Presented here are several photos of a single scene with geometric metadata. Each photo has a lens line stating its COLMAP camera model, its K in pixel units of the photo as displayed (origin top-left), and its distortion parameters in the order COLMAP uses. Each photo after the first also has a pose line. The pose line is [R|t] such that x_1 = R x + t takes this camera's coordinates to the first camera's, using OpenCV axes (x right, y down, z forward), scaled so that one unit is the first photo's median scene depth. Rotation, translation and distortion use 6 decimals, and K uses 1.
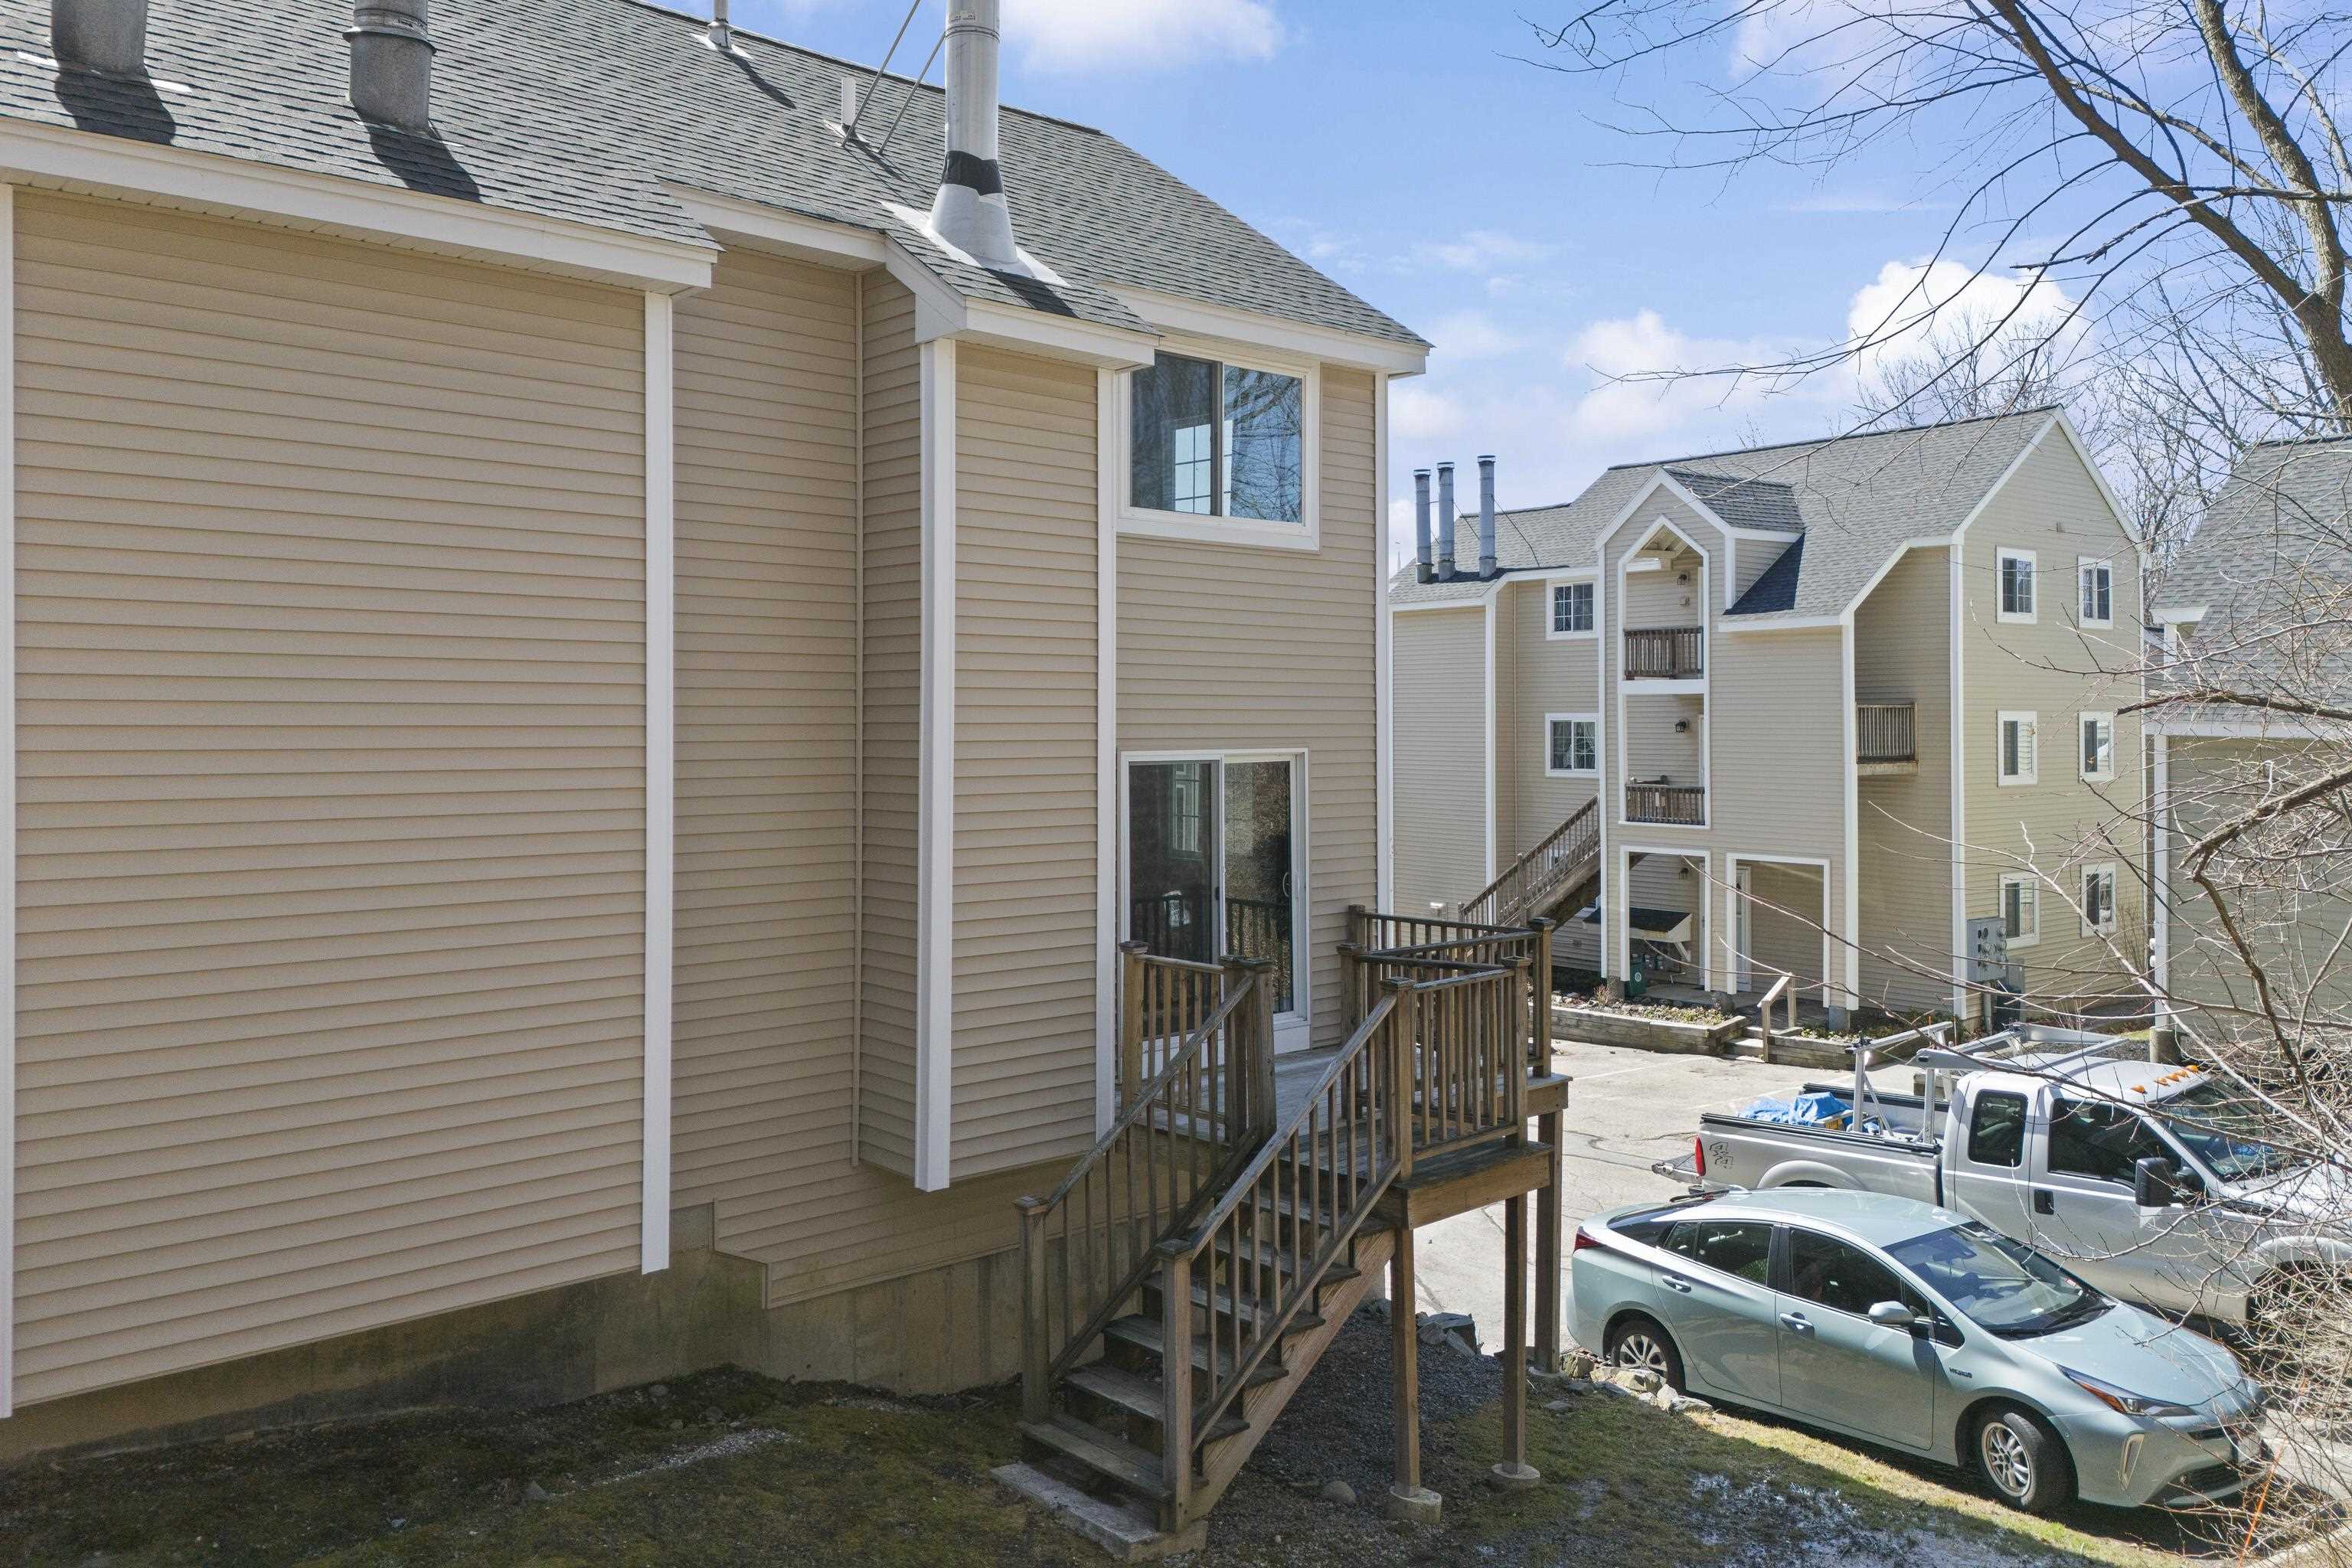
lens RADIAL K [[1818.6, 0, 1175.6], [0, 1818.6, 677.6], [0, 0, 1]] dist [0.068733, -0.052840]
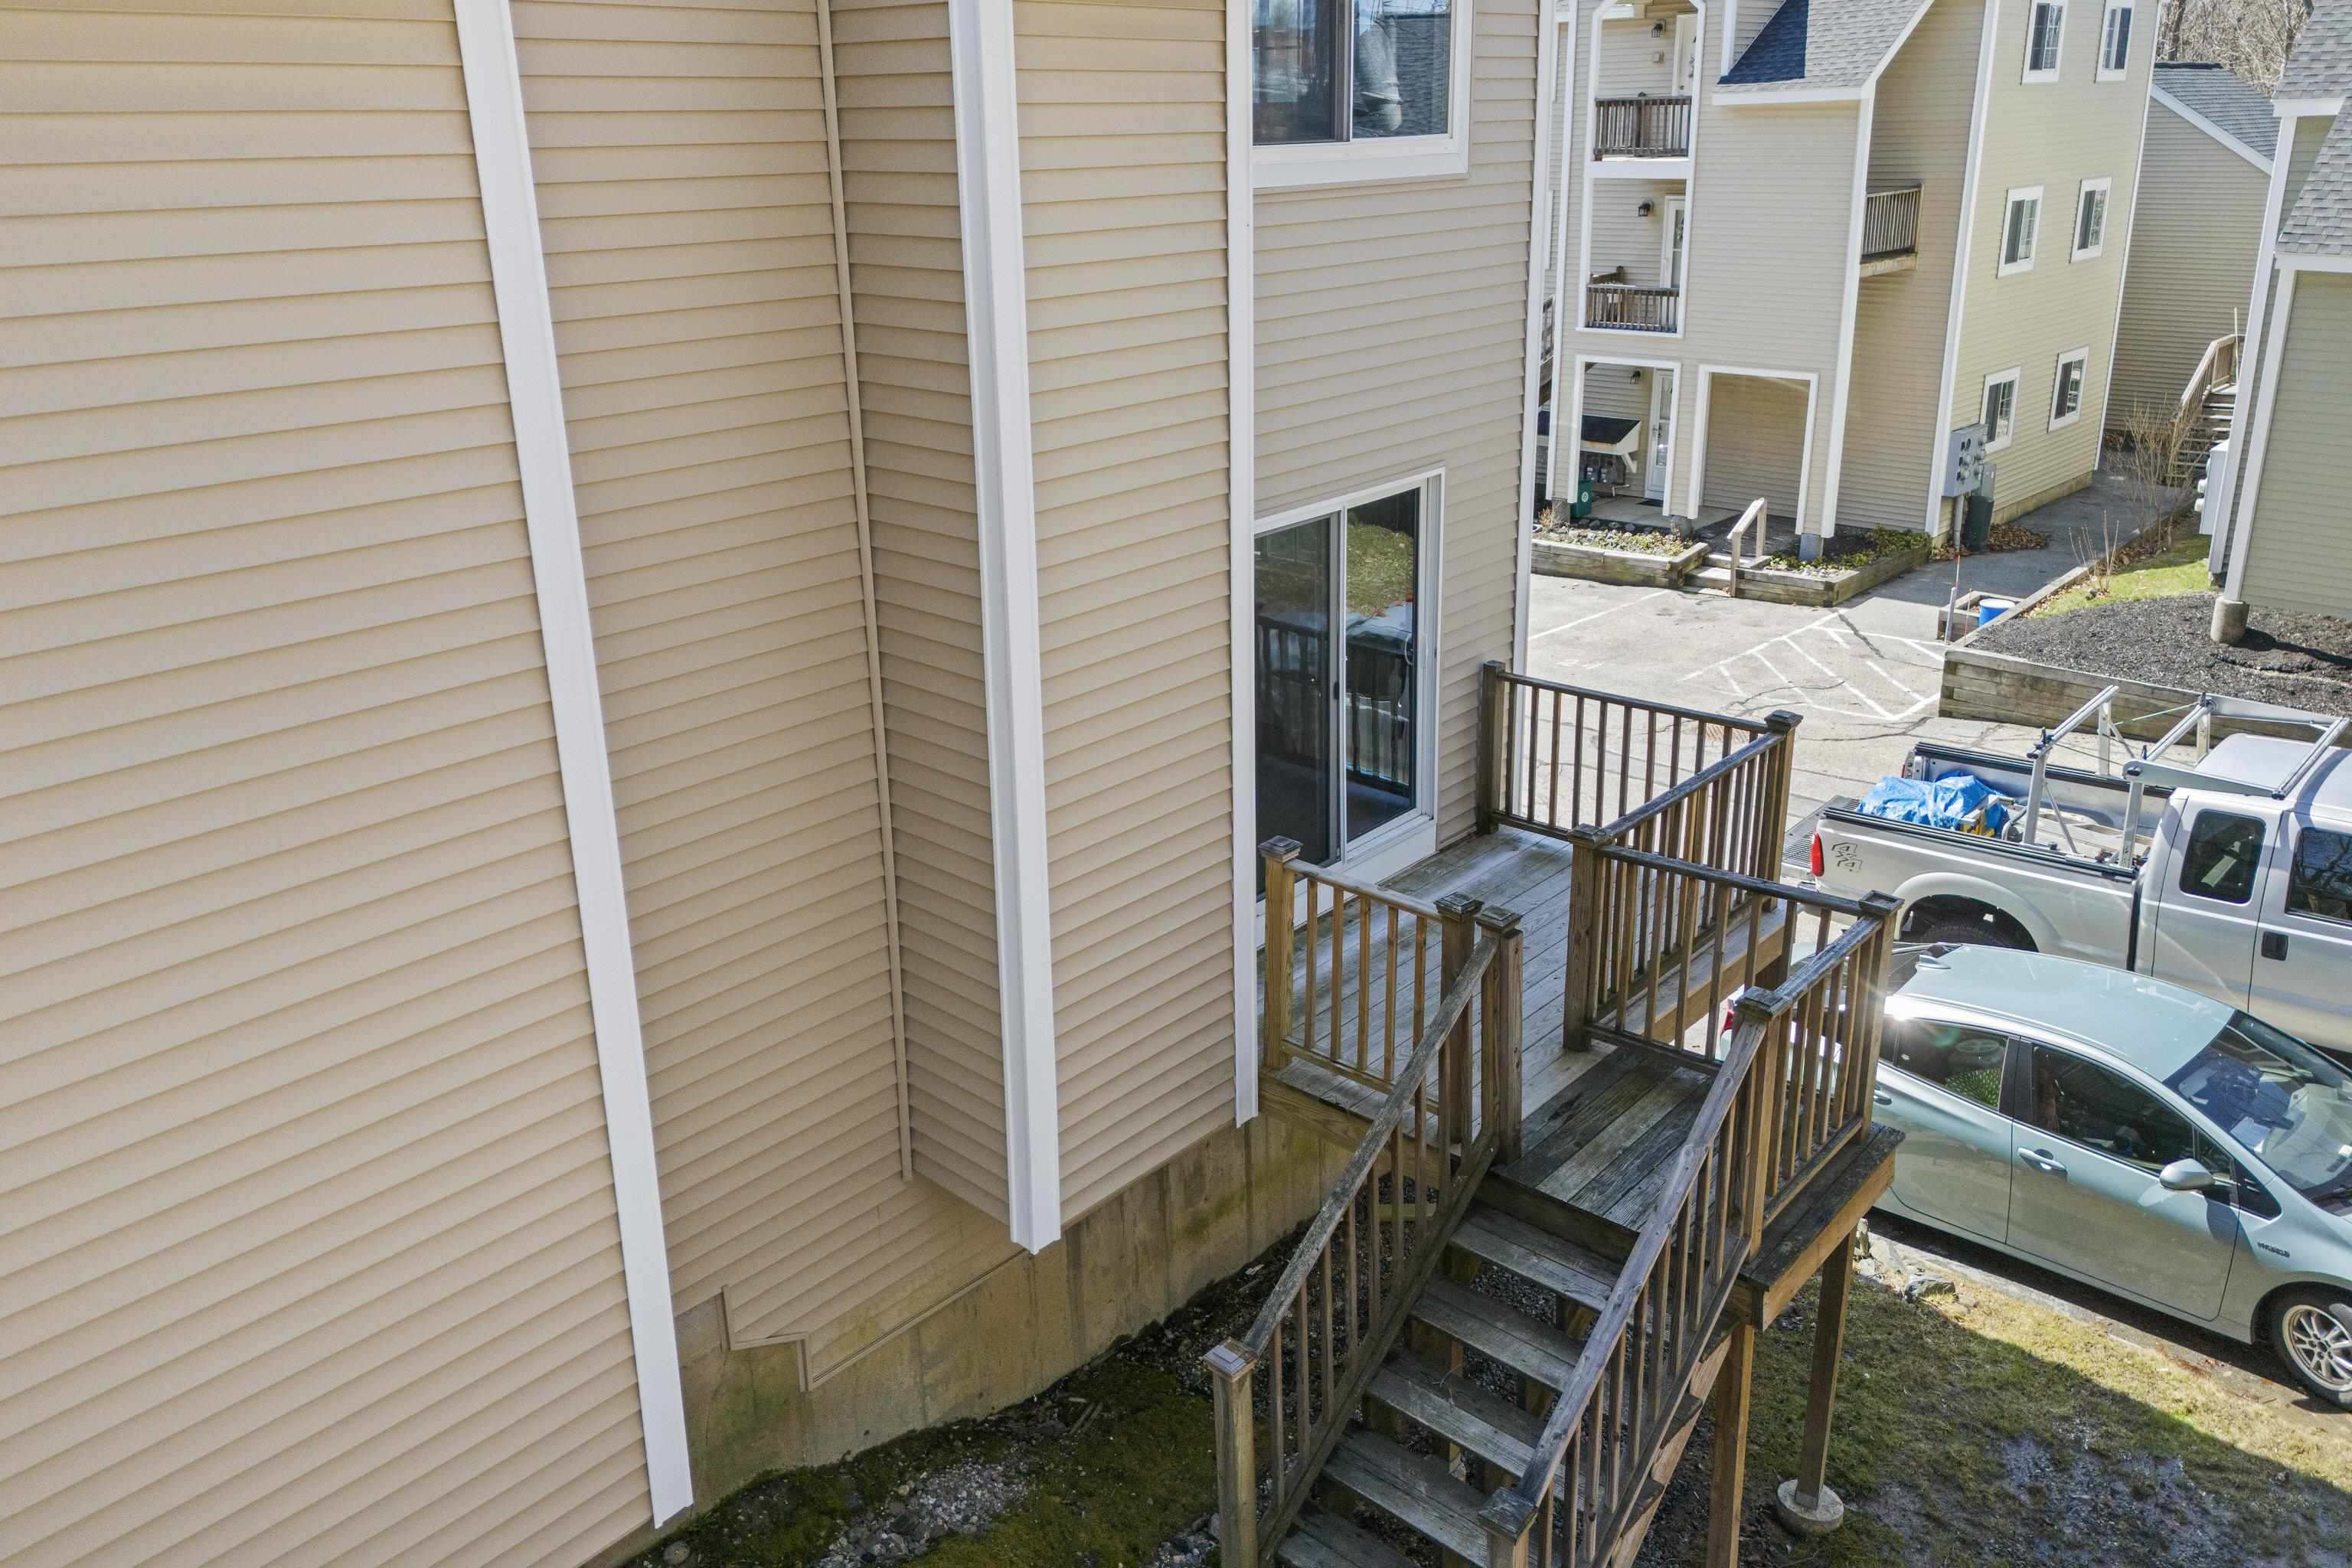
lens RADIAL K [[1818.6, 0, 1175.6], [0, 1818.6, 677.6], [0, 0, 1]] dist [0.068733, -0.052840]
pose [[0.994663, -0.046404, 0.092152, -0.046176], [0.014884, 0.948347, 0.316887, -0.049628], [-0.102097, -0.313824, 0.943976, 0.138122]]
